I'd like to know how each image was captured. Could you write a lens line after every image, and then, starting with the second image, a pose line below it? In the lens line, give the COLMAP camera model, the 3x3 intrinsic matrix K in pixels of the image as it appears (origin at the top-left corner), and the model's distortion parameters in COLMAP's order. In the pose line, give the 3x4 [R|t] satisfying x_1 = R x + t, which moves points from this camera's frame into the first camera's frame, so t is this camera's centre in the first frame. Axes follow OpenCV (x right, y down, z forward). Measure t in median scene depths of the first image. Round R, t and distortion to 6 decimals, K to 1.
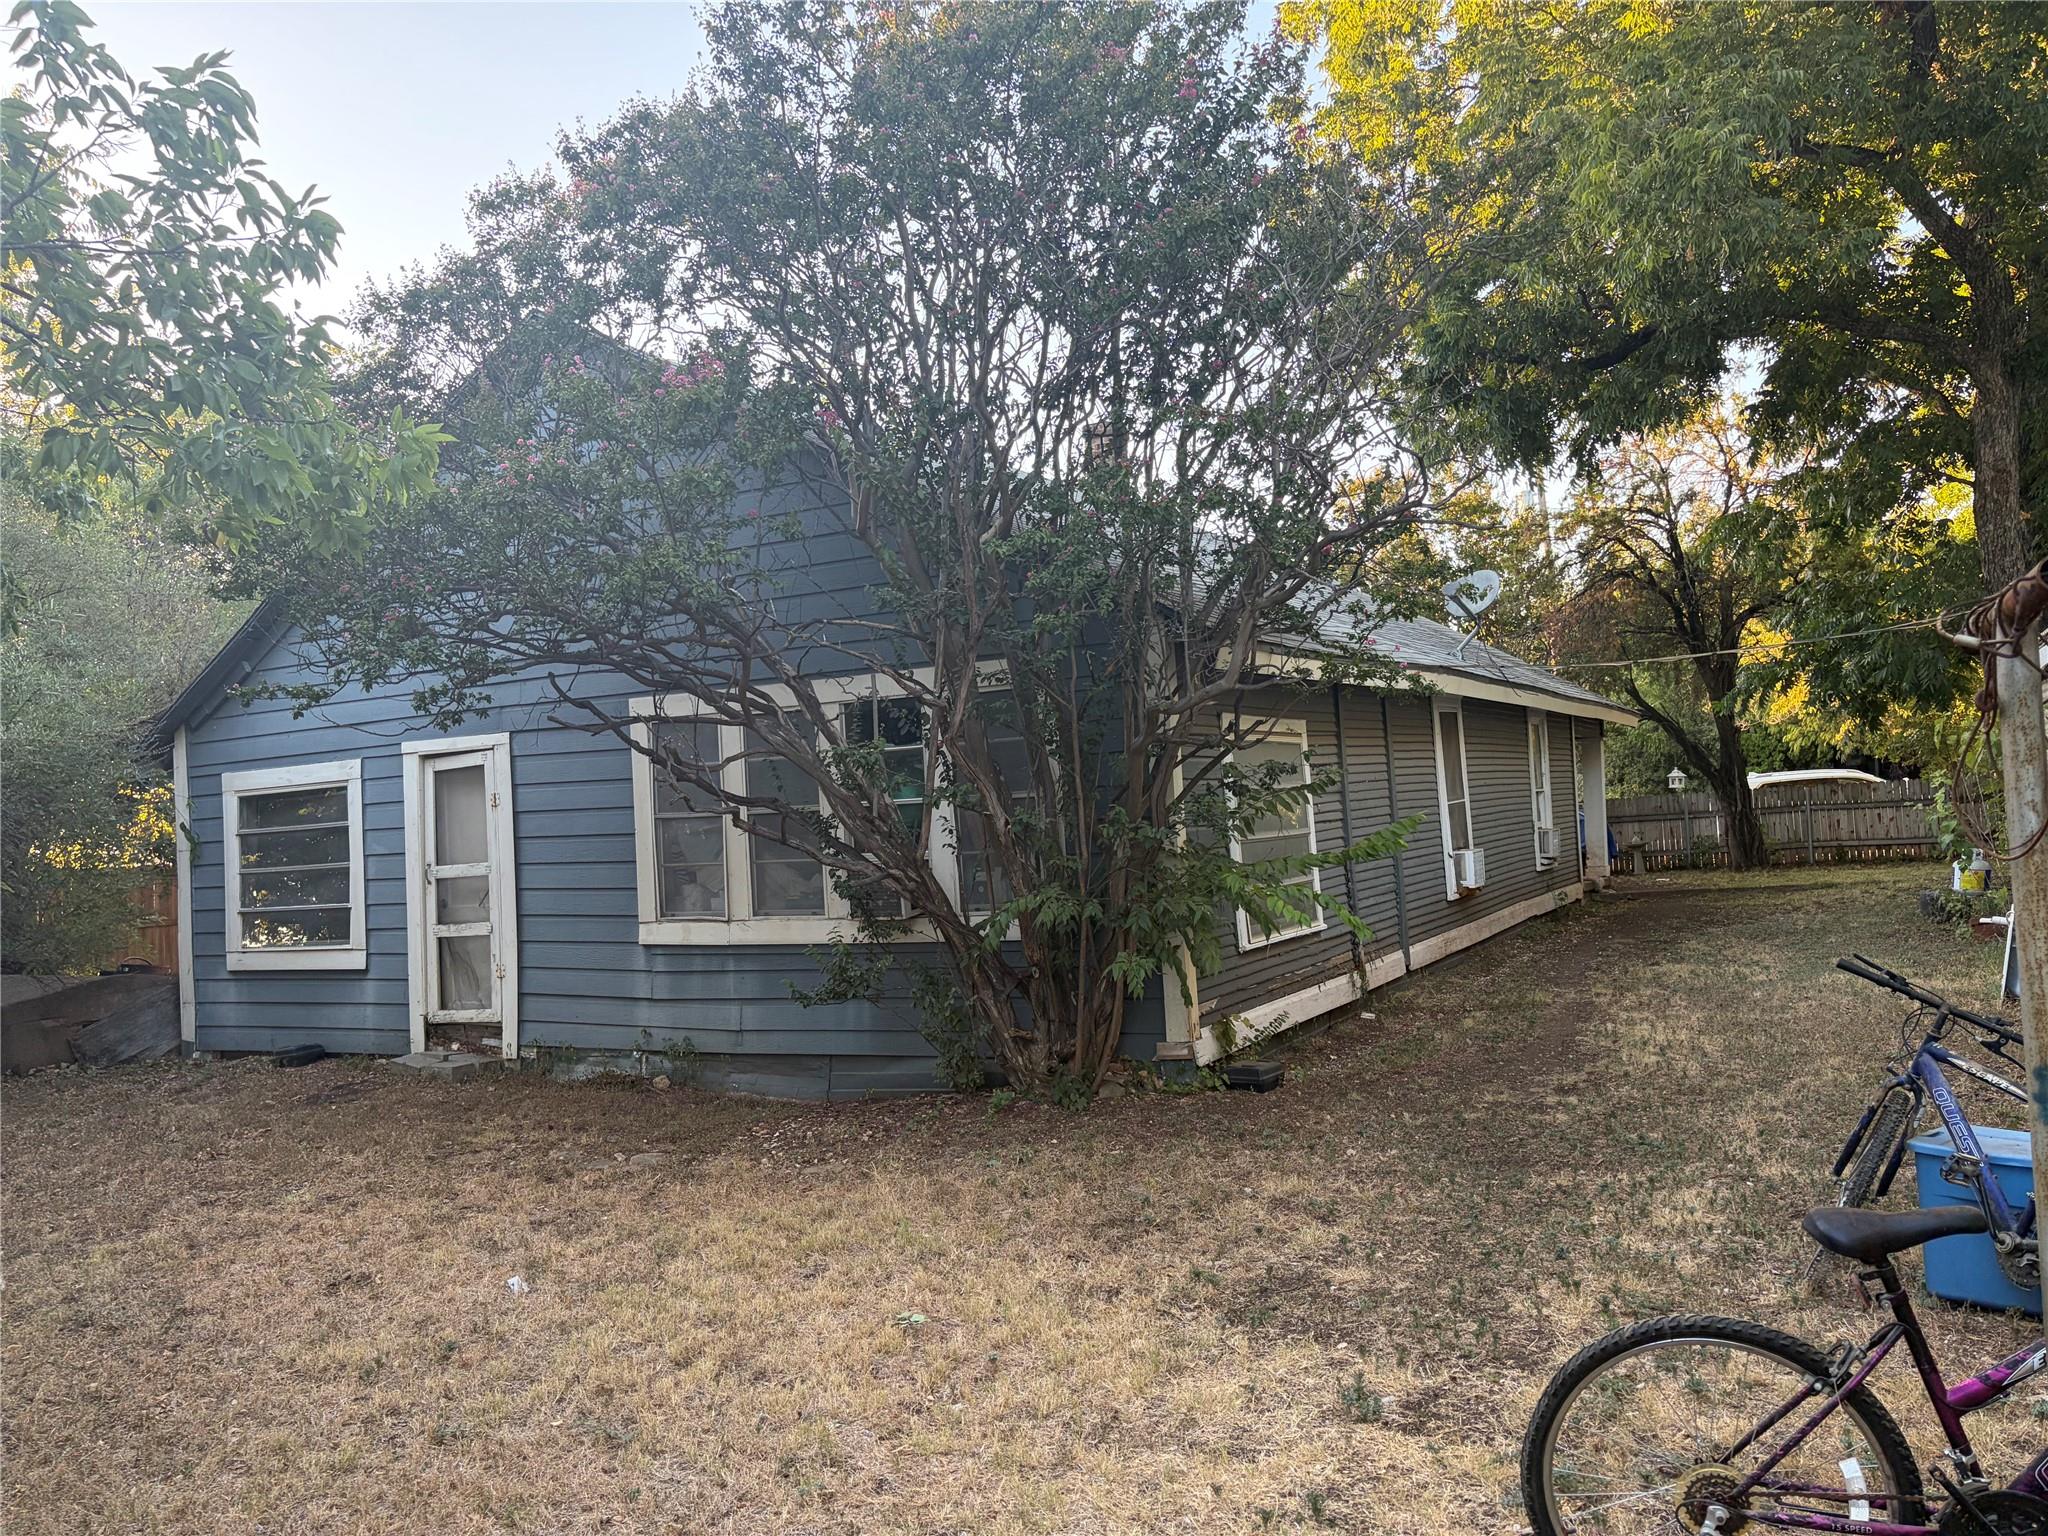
lens RADIAL K [[1535.0, 0, 1011.6], [0, 1535.0, 770.2], [0, 0, 1]] dist [0.050816, -0.055163]
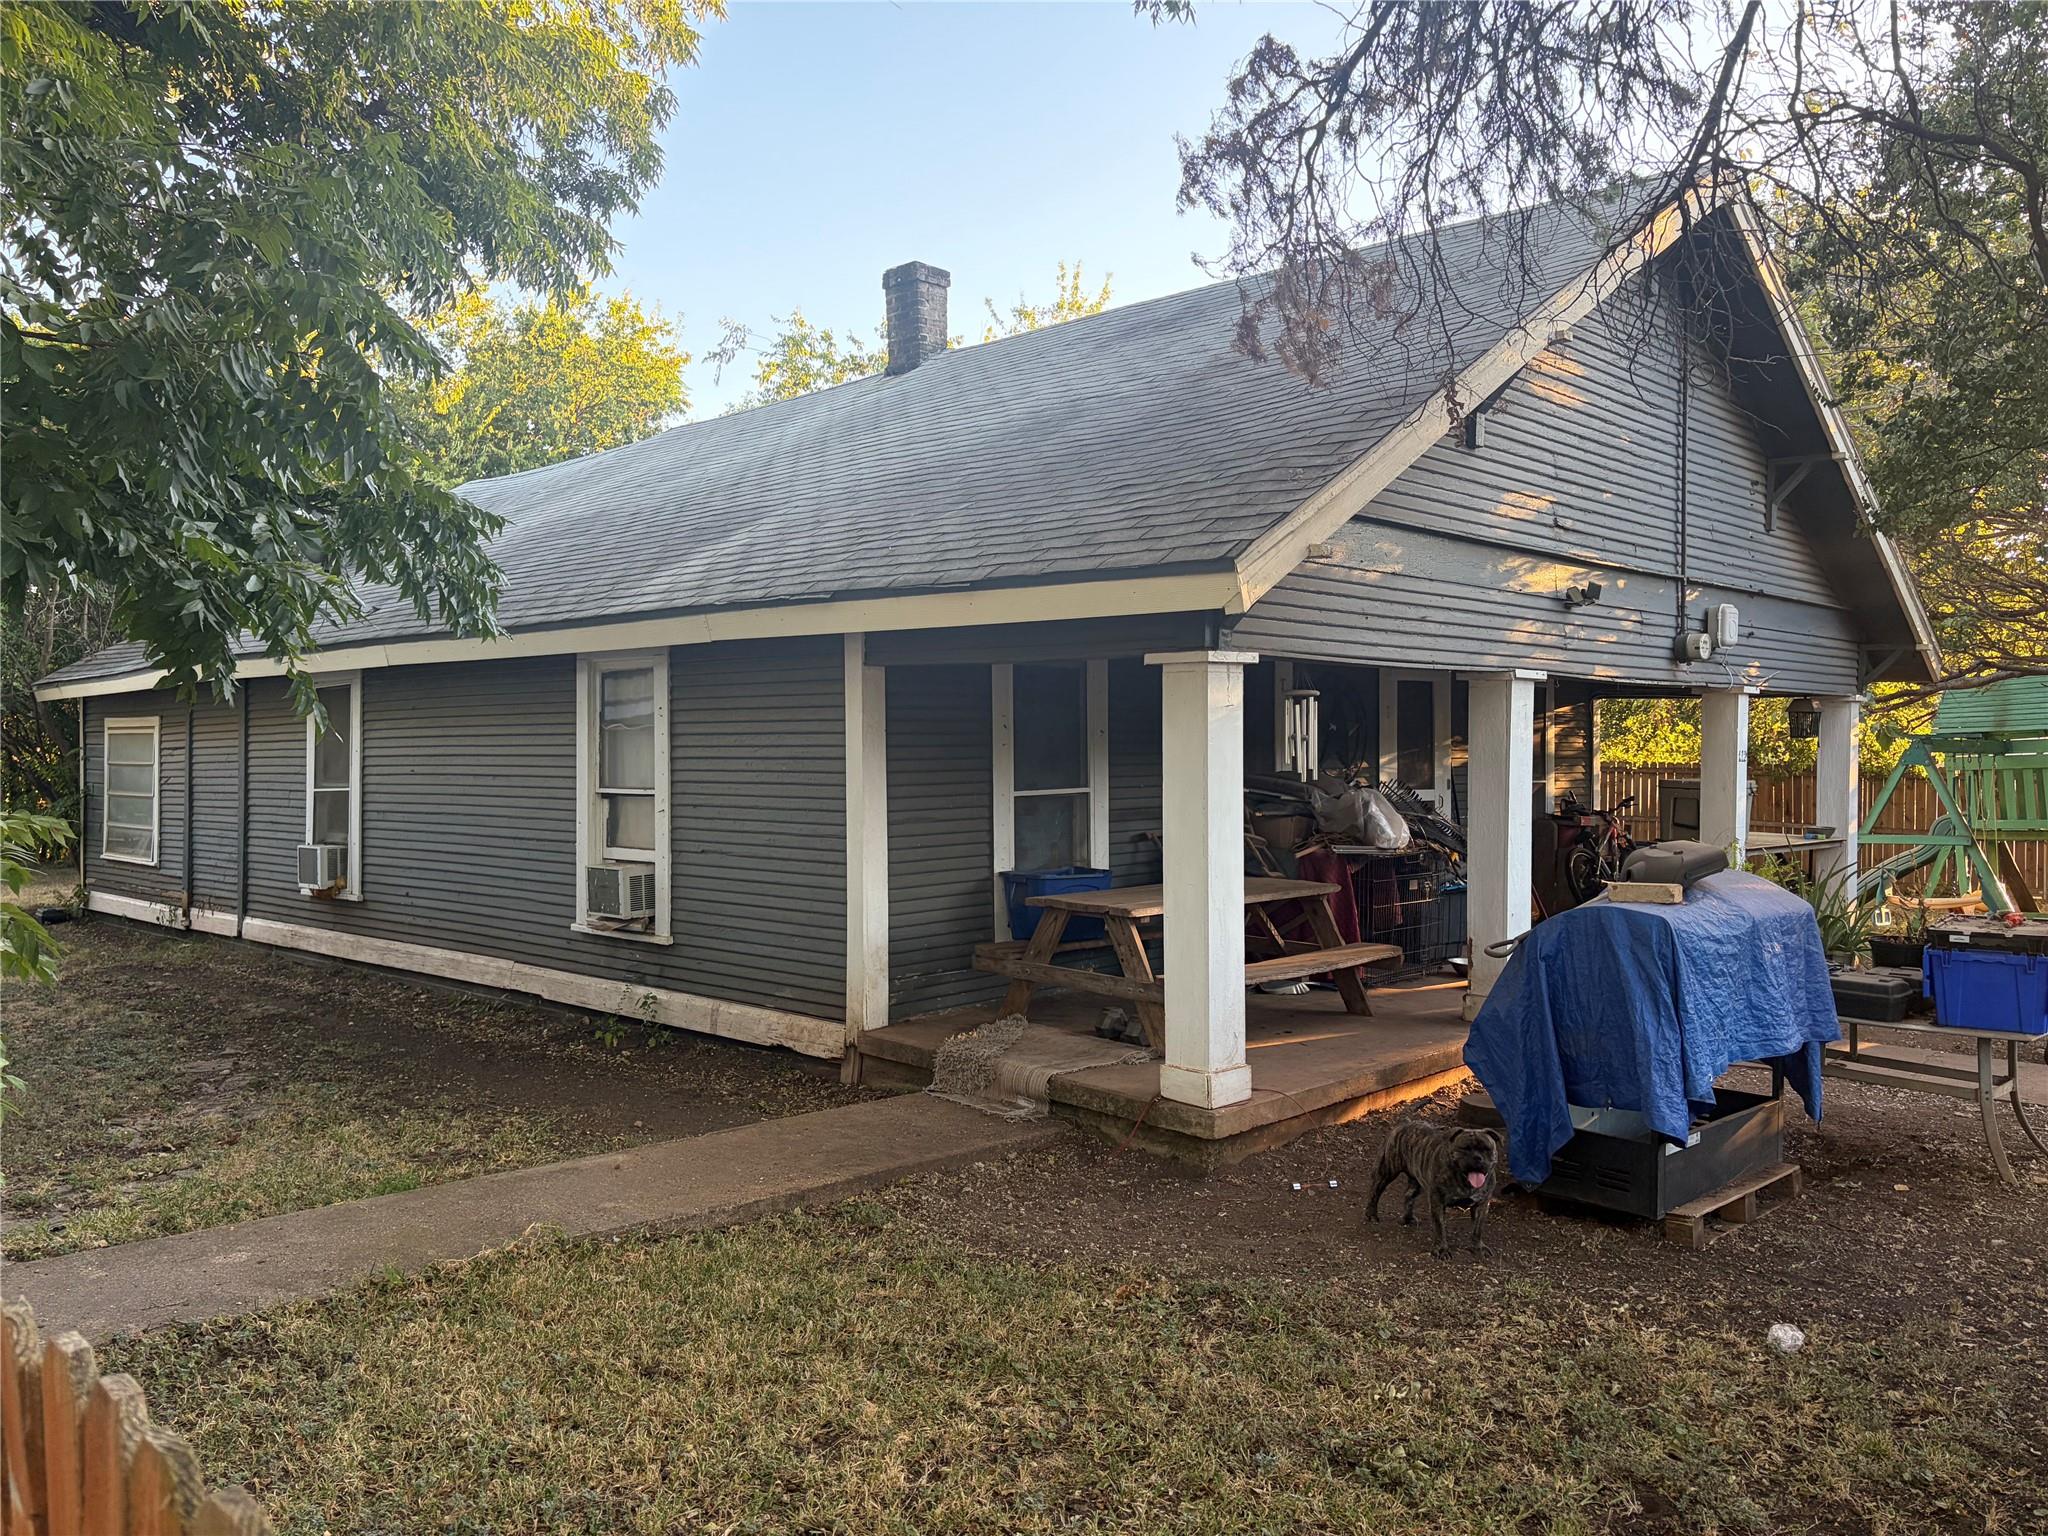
lens RADIAL K [[1535.0, 0, 1033.3], [0, 1535.0, 766.3], [0, 0, 1]] dist [0.050816, -0.055163]
pose [[-0.229223, 0.079971, -0.970083, 1.298302], [0.053281, 0.996156, 0.069531, -0.040385], [0.971915, -0.035749, -0.232602, 1.976967]]
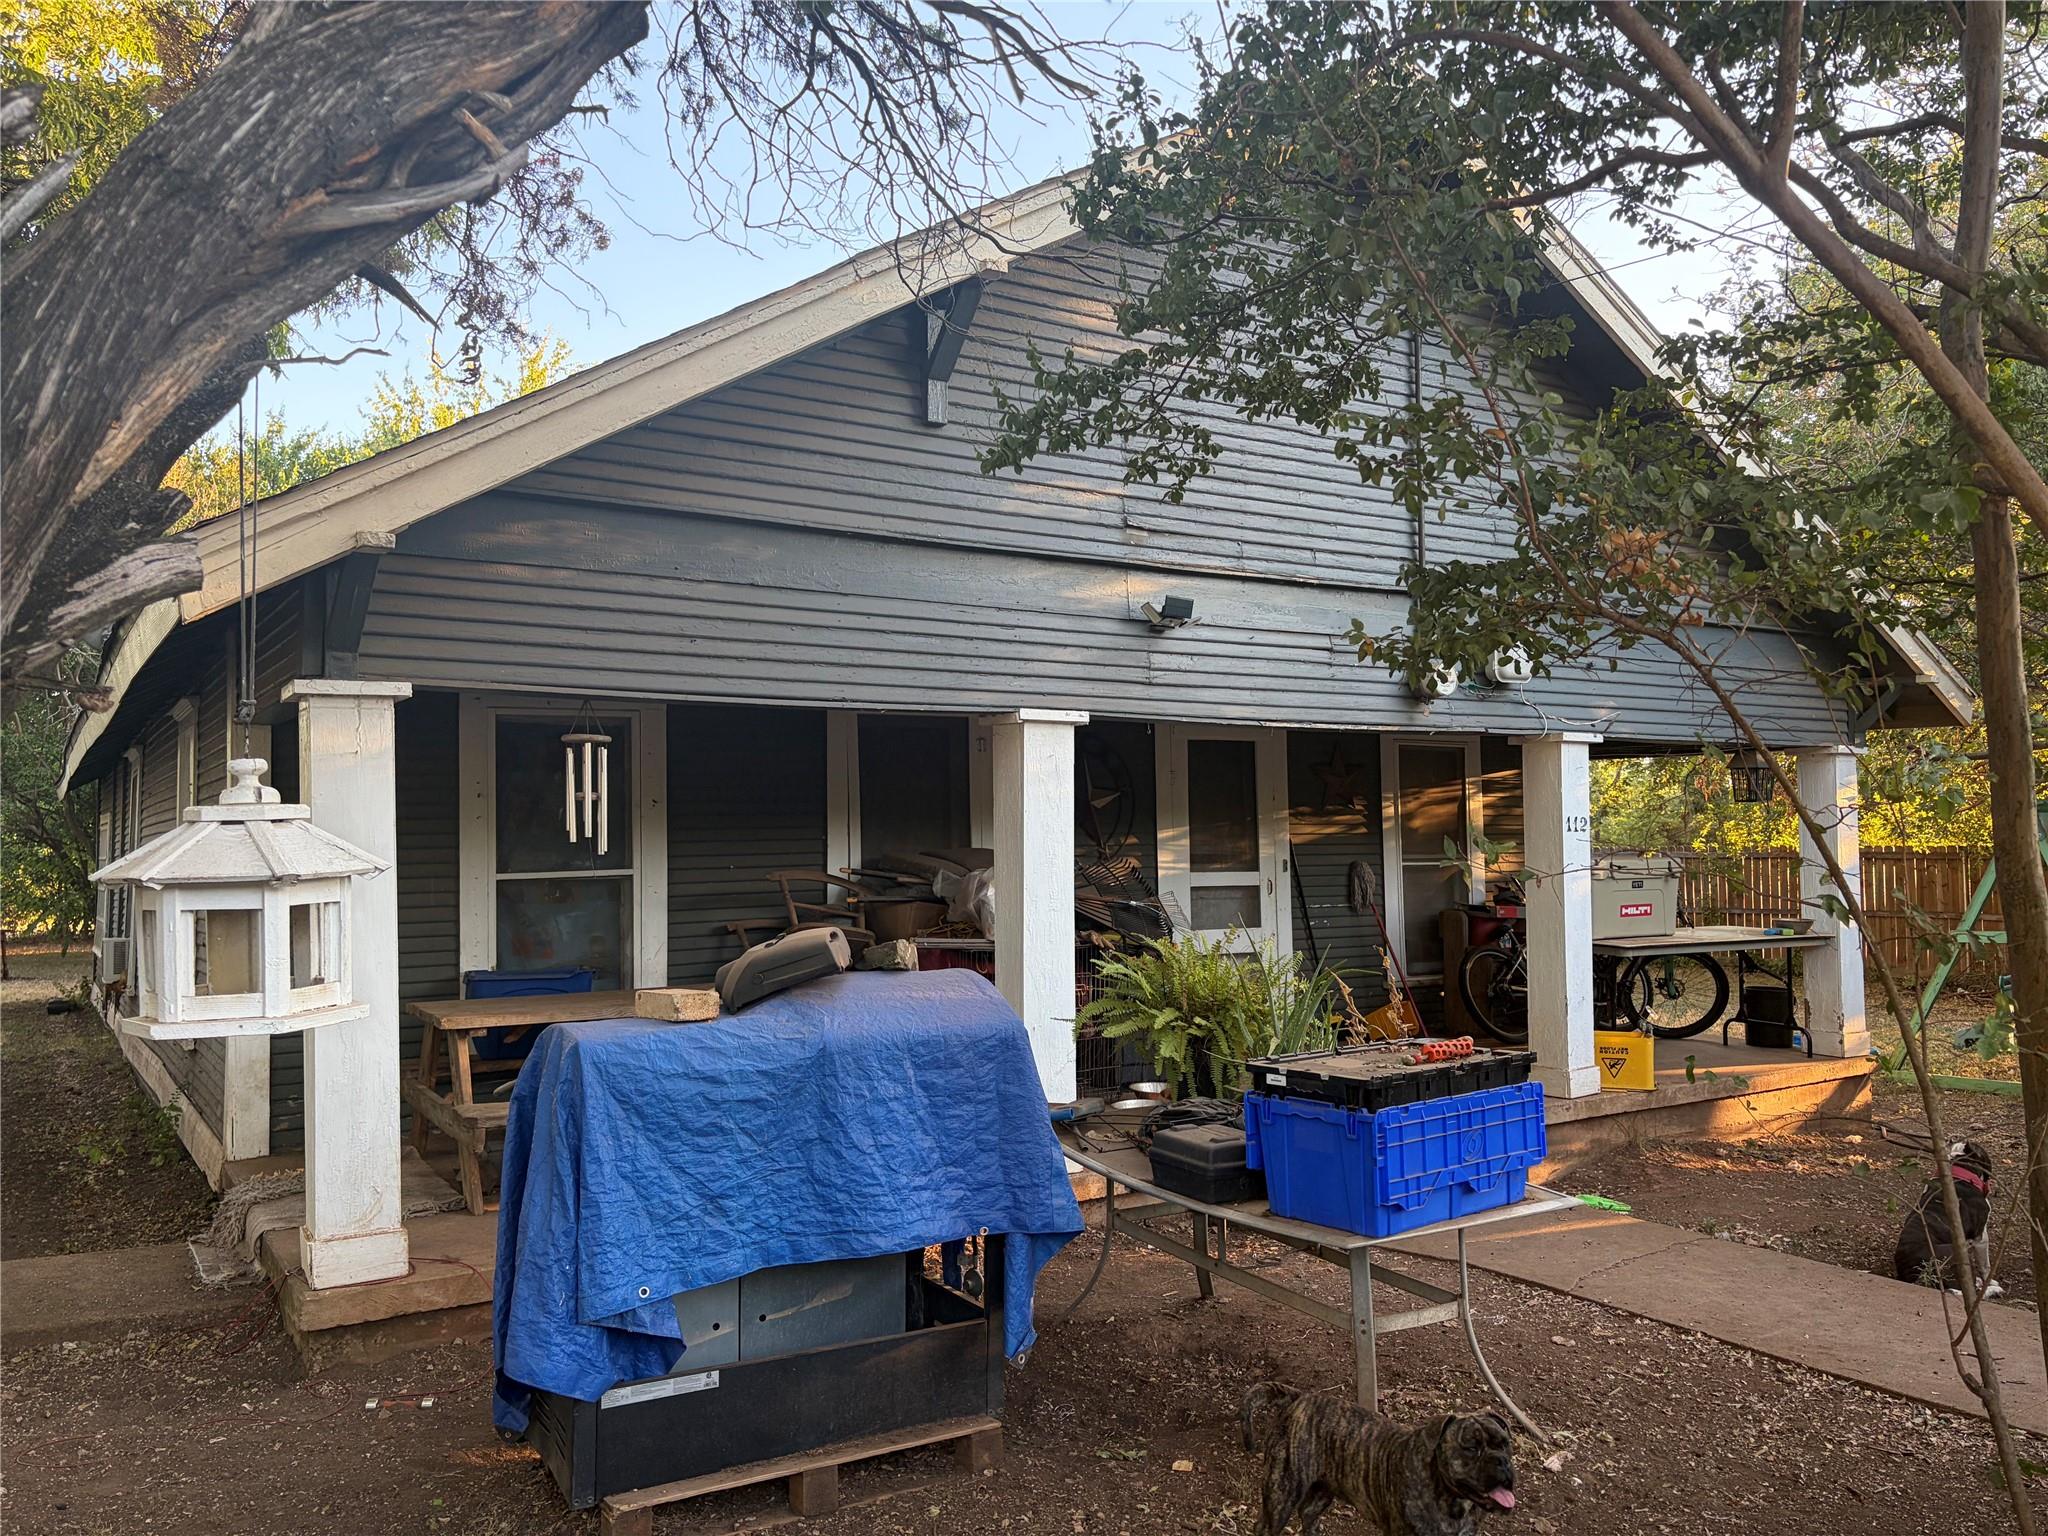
lens RADIAL K [[1535.0, 0, 1041.7], [0, 1535.0, 776.2], [0, 0, 1]] dist [0.050816, -0.055163]
pose [[-0.443858, 0.032621, -0.895503, 1.030350], [0.076070, 0.997102, -0.001383, 0.003233], [0.892862, -0.068734, -0.445053, 2.288112]]
